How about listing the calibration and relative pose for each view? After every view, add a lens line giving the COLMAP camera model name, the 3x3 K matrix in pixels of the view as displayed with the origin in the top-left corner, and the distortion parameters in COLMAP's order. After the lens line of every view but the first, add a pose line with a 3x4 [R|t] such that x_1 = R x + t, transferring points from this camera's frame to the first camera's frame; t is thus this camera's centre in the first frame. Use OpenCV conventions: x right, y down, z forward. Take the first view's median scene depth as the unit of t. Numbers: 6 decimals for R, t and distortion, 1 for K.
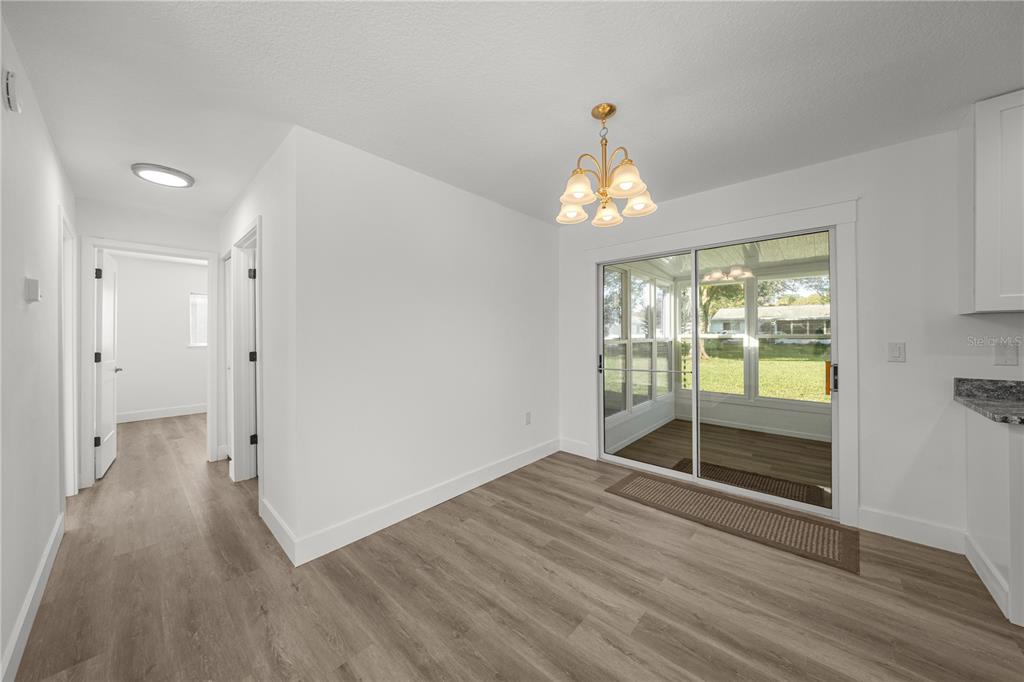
lens RADIAL K [[344.2, 0, 511.7], [0, 344.2, 334.8], [0, 0, 1]] dist [-0.000211, -0.000020]
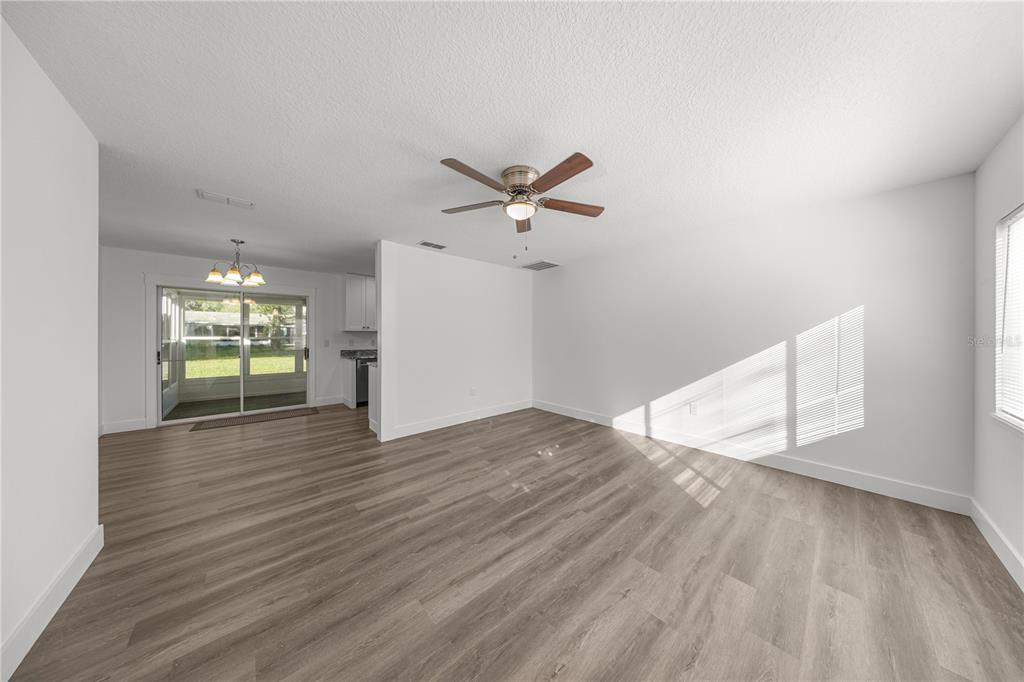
lens RADIAL K [[296.4, 0, 512.0], [0, 296.4, 341.0], [0, 0, 1]] dist [0.000125, -0.000011]
pose [[0.112724, -0.007408, 0.993599, -0.514937], [-0.002352, 0.999967, 0.007723, 0.002574], [-0.993624, -0.003208, 0.112703, -0.363736]]
